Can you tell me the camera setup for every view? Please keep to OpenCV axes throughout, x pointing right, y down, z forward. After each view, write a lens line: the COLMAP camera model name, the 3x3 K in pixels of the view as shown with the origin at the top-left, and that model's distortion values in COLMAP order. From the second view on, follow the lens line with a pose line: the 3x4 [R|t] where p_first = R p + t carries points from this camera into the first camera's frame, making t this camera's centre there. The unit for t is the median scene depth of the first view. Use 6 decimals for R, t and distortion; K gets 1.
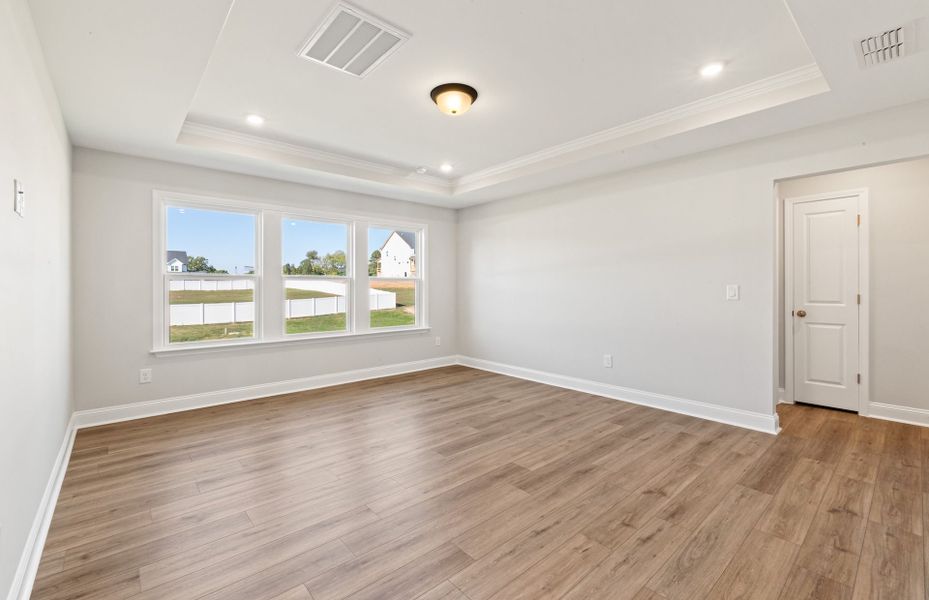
lens RADIAL K [[395.9, 0, 454.9], [0, 395.9, 286.4], [0, 0, 1]] dist [0.001695, 0.000145]
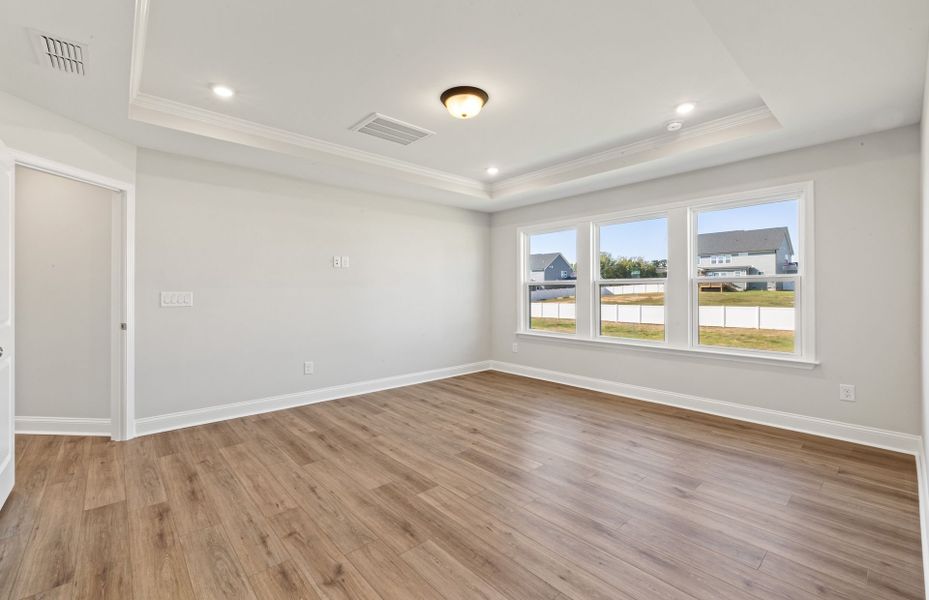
lens RADIAL K [[395.9, 0, 463.6], [0, 395.9, 296.4], [0, 0, 1]] dist [0.001695, 0.000145]
pose [[0.015611, 0.014342, -0.999775, 1.131905], [0.006864, 0.999872, 0.014450, -0.001949], [0.999855, -0.007088, 0.015510, 1.131039]]
